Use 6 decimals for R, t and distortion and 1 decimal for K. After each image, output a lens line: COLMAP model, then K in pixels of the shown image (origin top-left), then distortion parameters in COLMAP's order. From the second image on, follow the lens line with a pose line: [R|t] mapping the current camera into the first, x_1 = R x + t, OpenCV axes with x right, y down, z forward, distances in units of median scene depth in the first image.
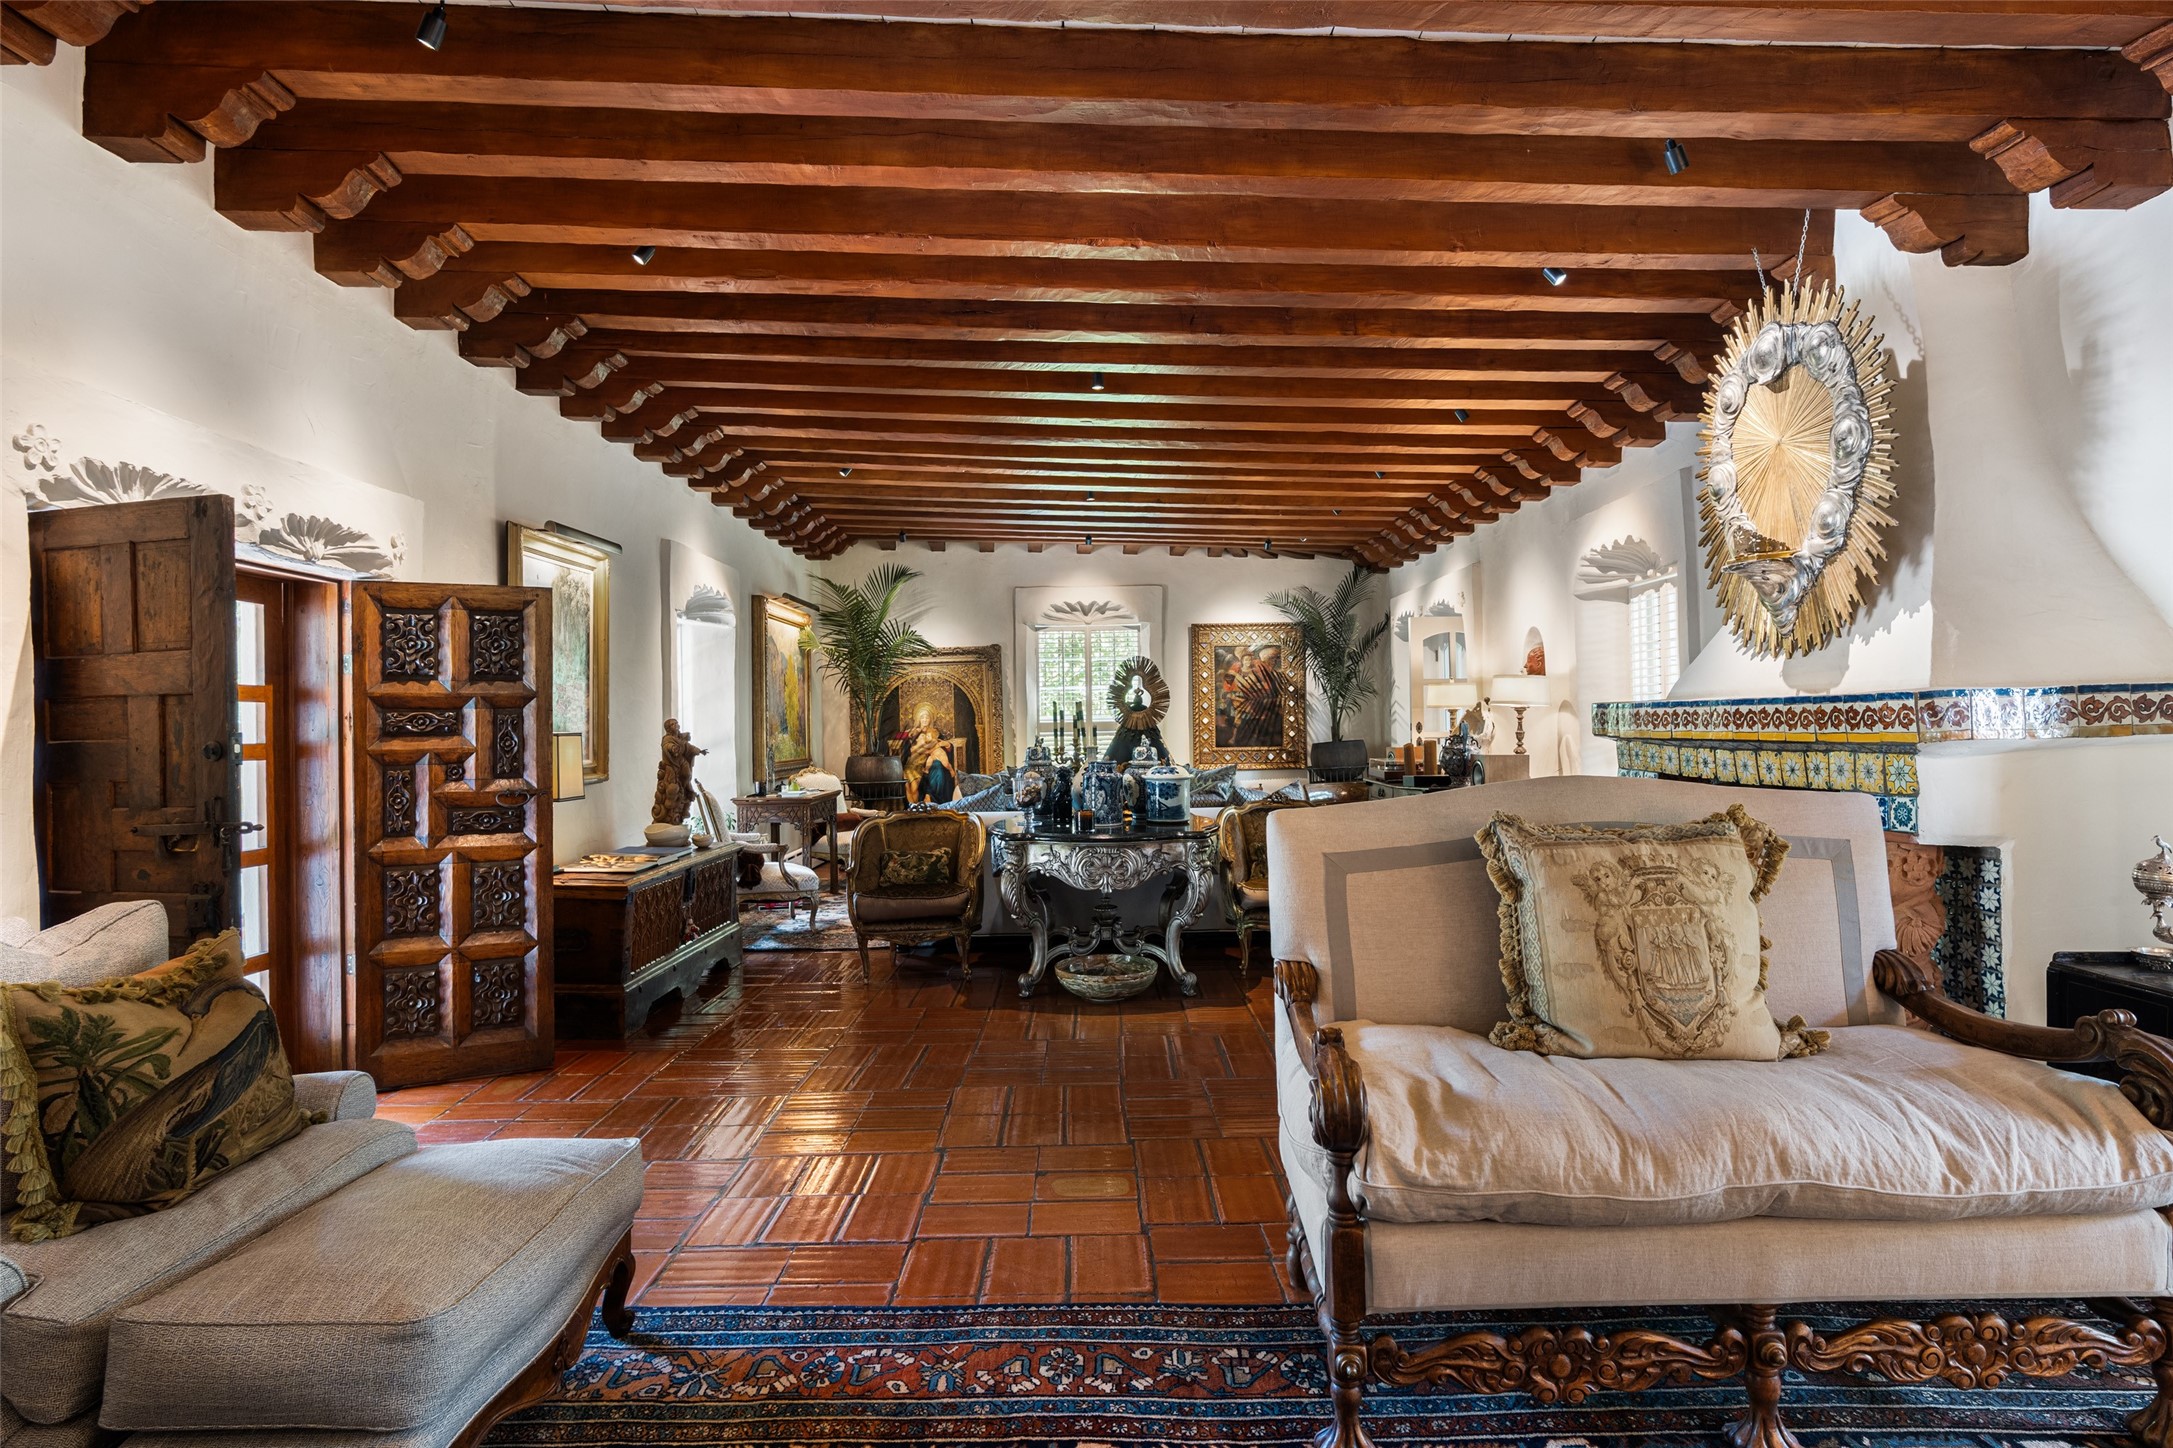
lens RADIAL K [[1099.0, 0, 1091.0], [0, 1099.0, 718.7], [0, 0, 1]] dist [-0.008573, 0.004605]
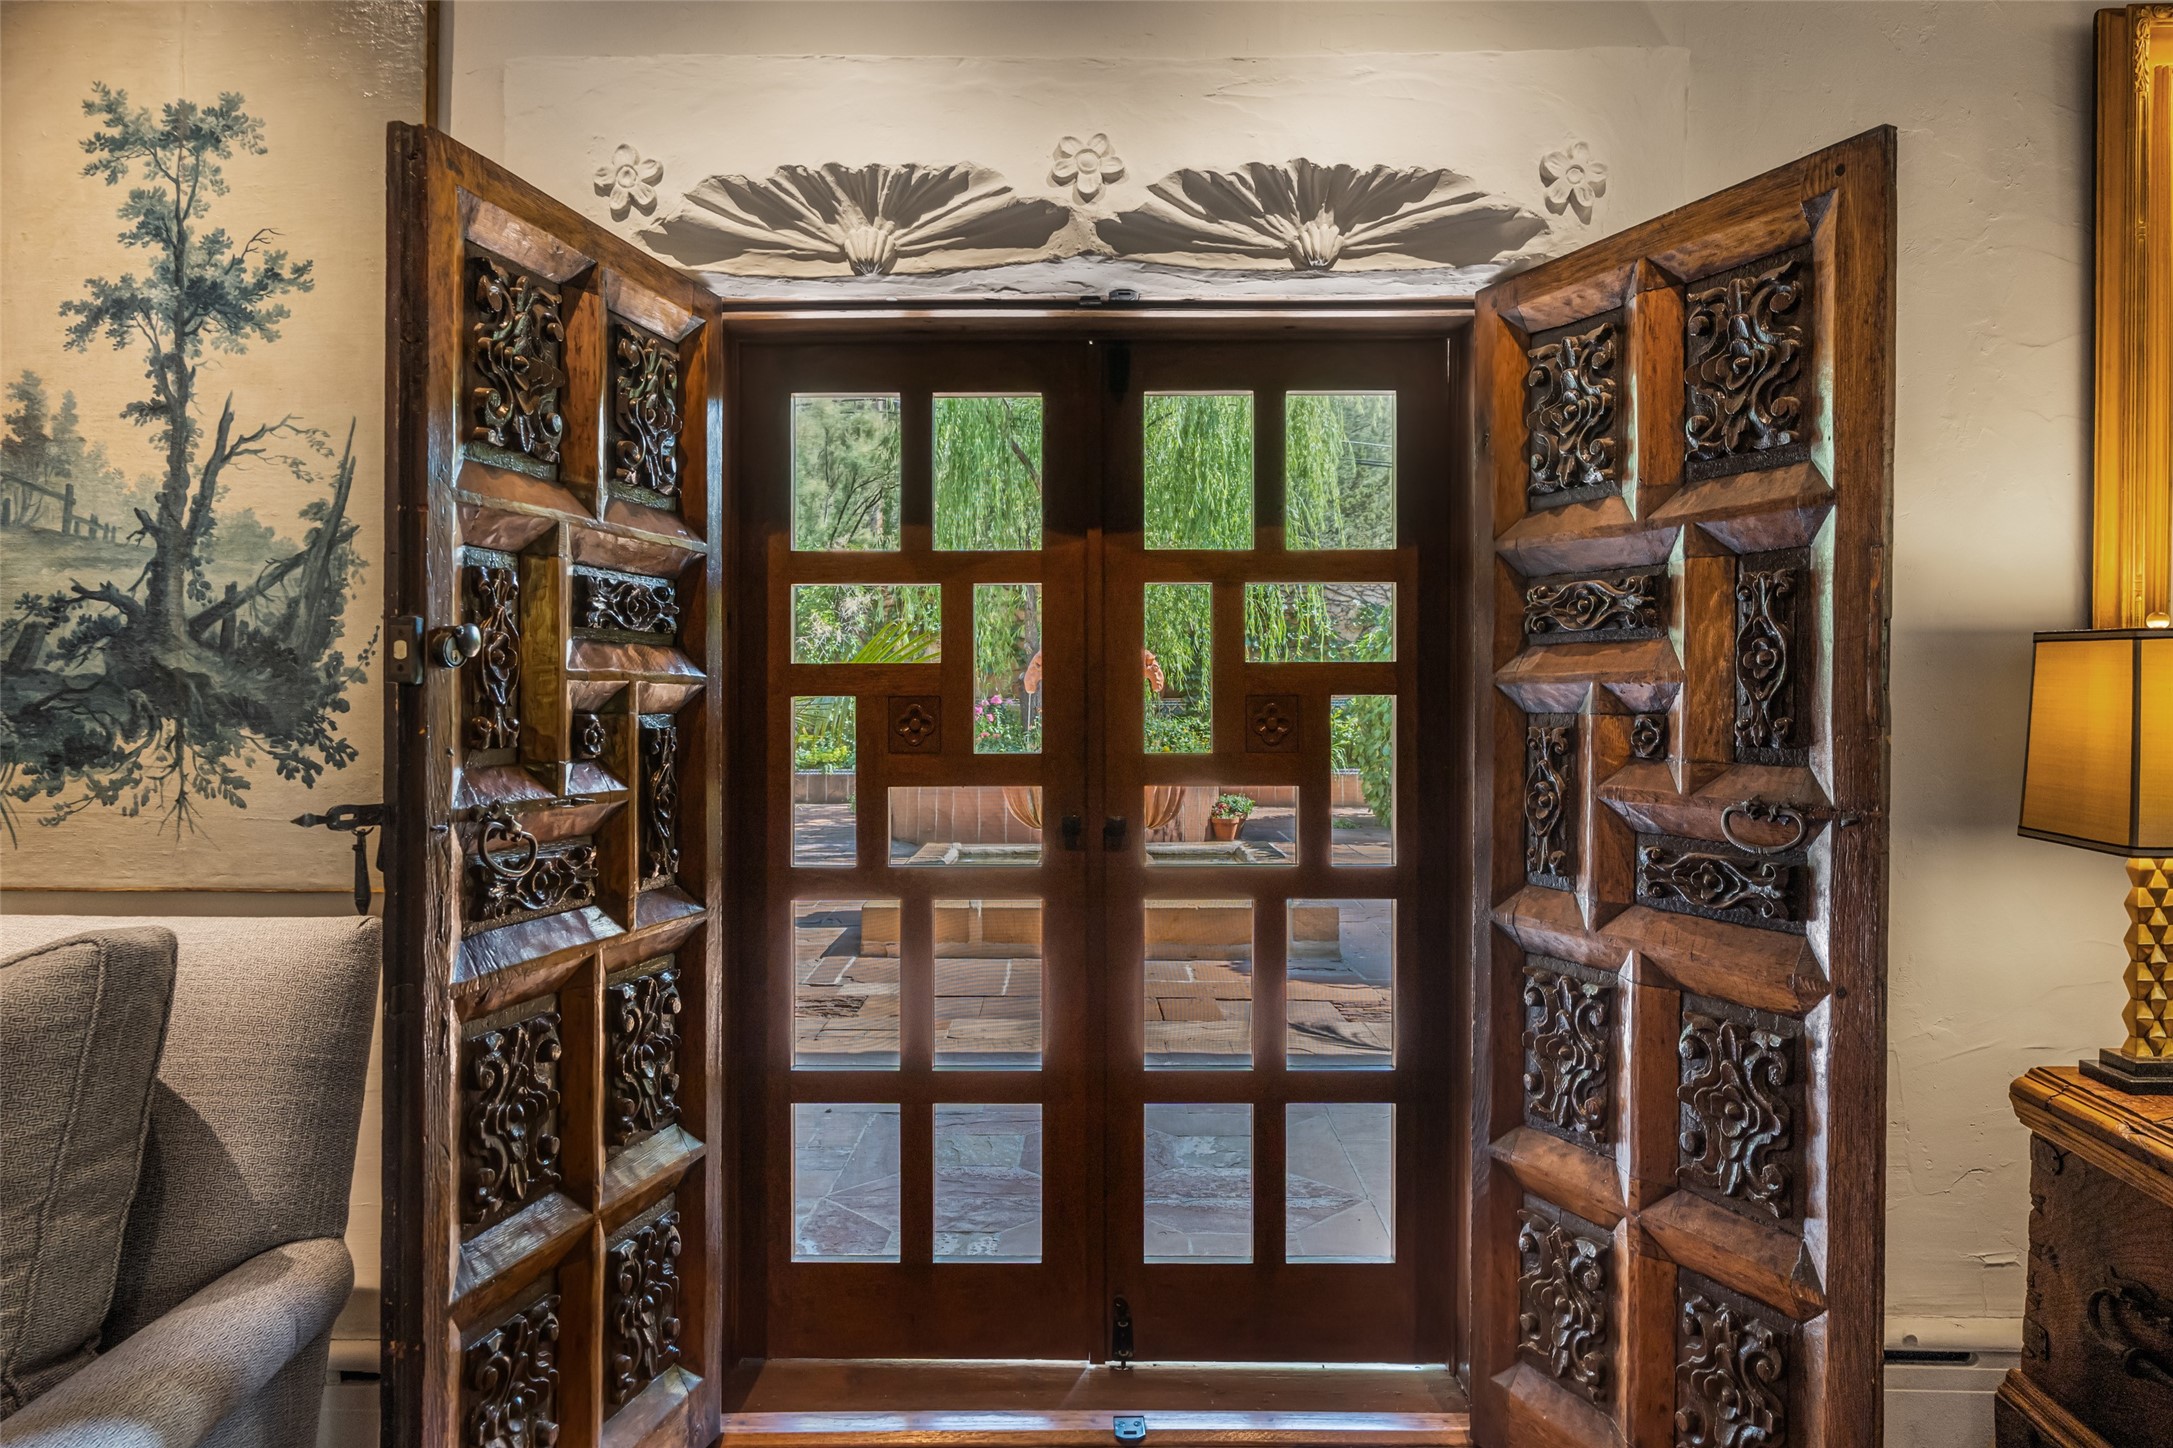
lens RADIAL K [[1271.1, 0, 1080.5], [0, 1271.1, 704.8], [0, 0, 1]] dist [-0.003872, 0.001130]
pose [[-0.020364, 0.018691, -0.999618, -0.163340], [0.012078, 0.999757, 0.018447, 0.030824], [0.999720, -0.011697, -0.020585, 0.898317]]
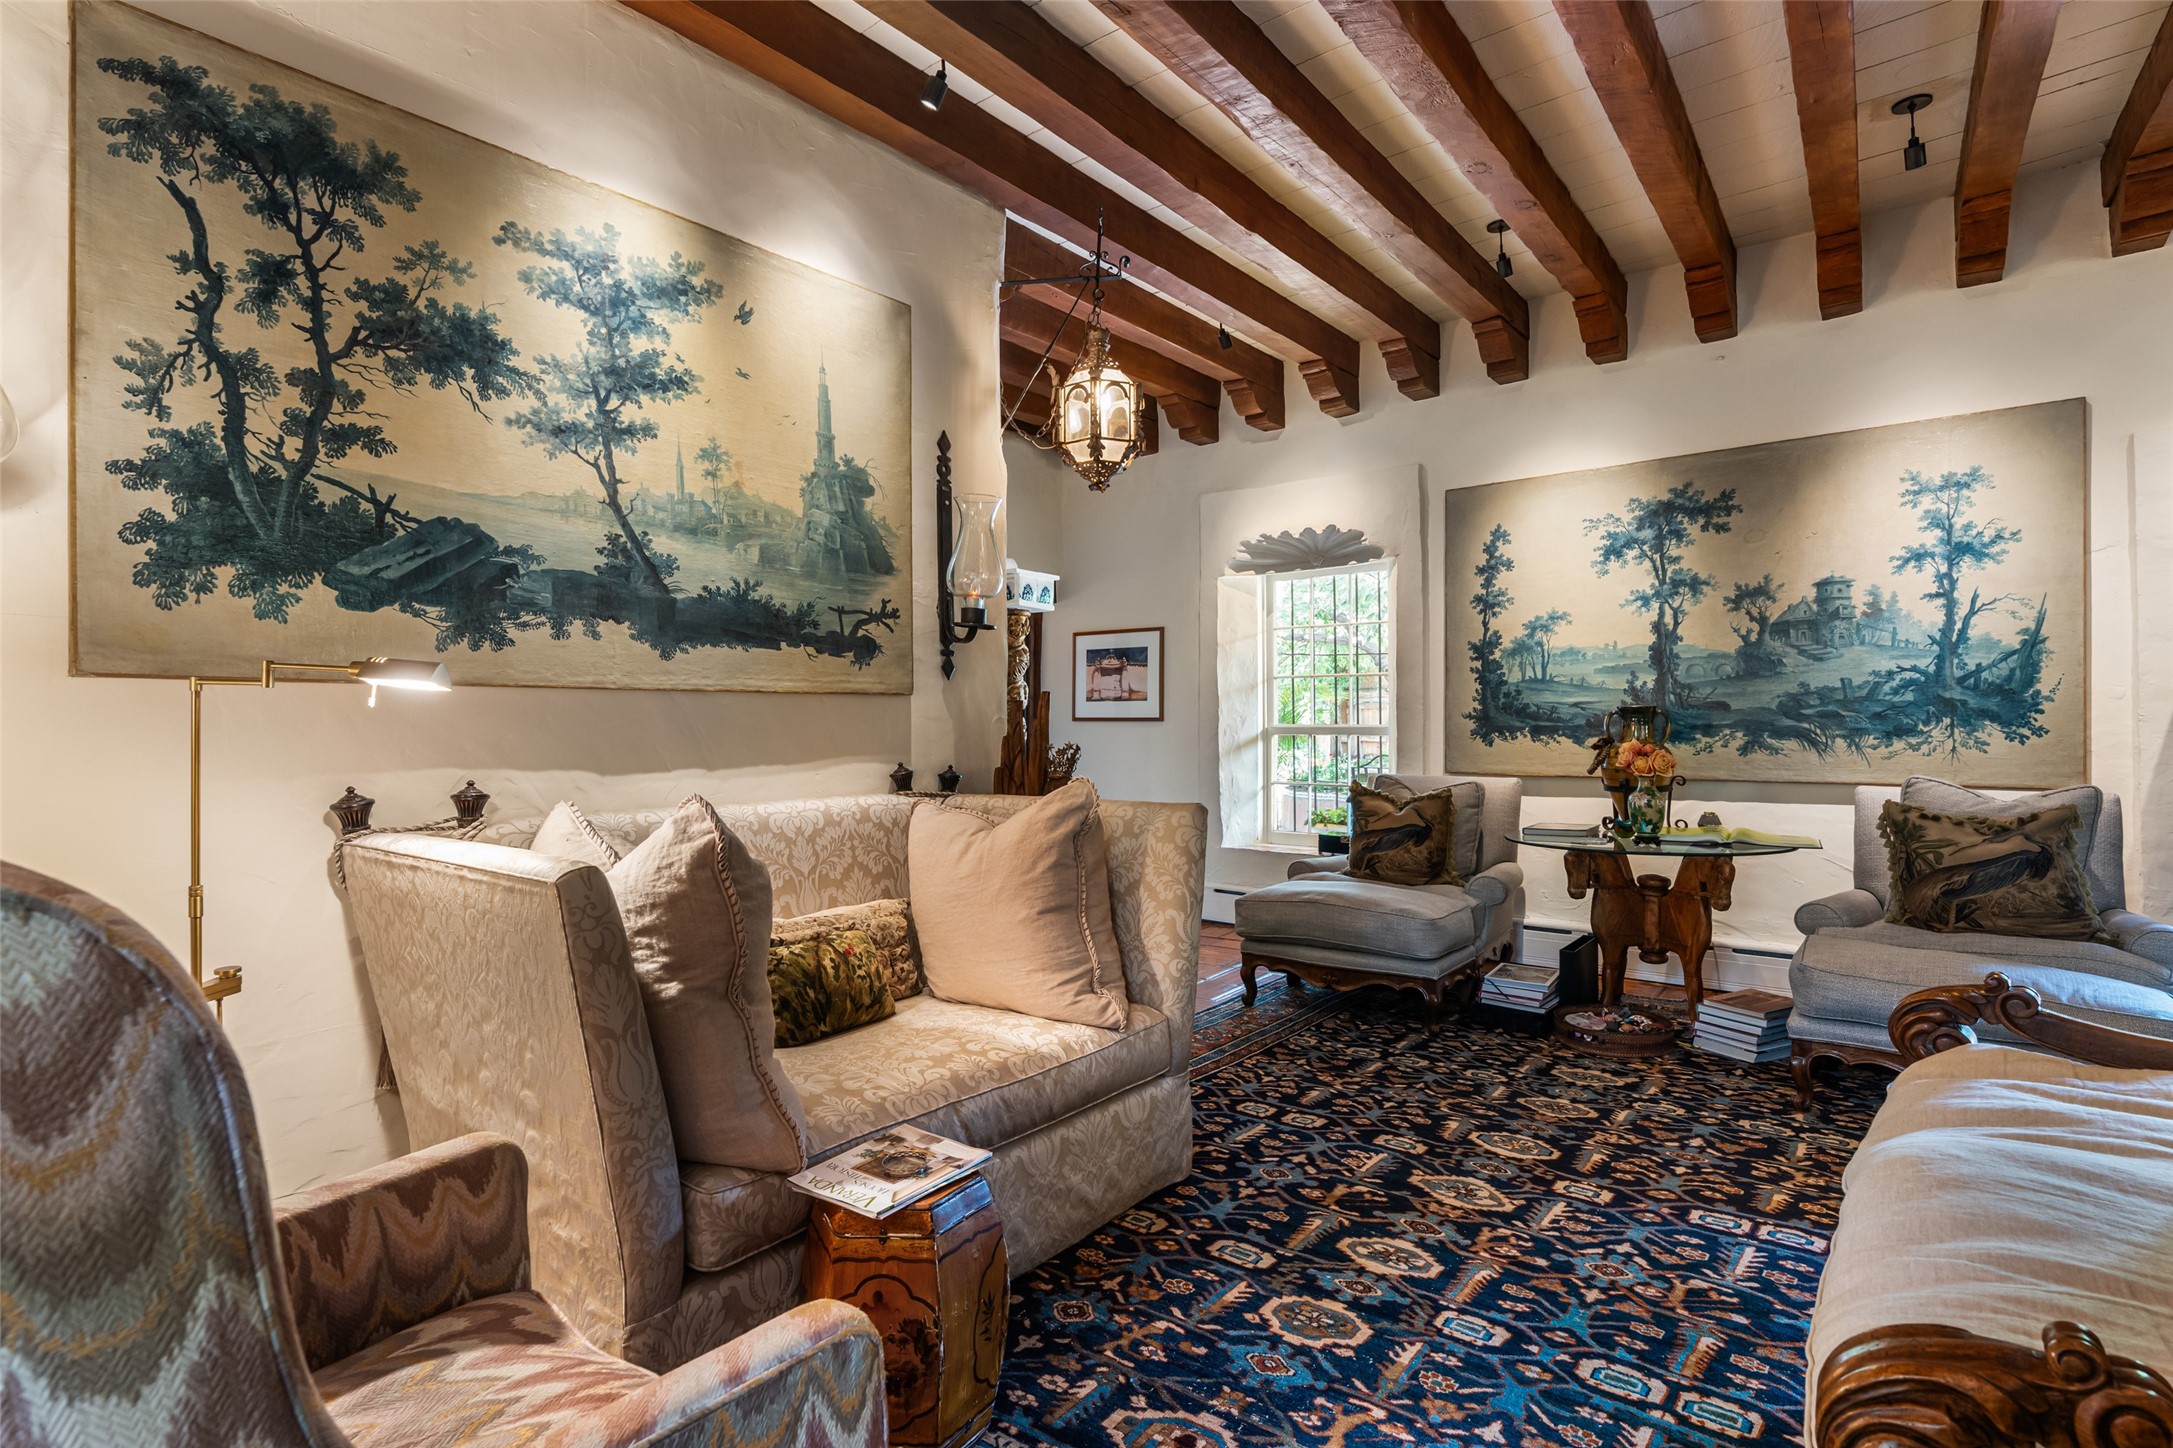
lens RADIAL K [[1079.2, 0, 1049.1], [0, 1079.2, 716.8], [0, 0, 1]] dist [-0.013926, 0.003486]
pose [[-0.645006, 0.013638, -0.764056, 0.776154], [0.026144, 0.999649, -0.004228, 0.021151], [0.763730, -0.022703, -0.645136, 0.514496]]
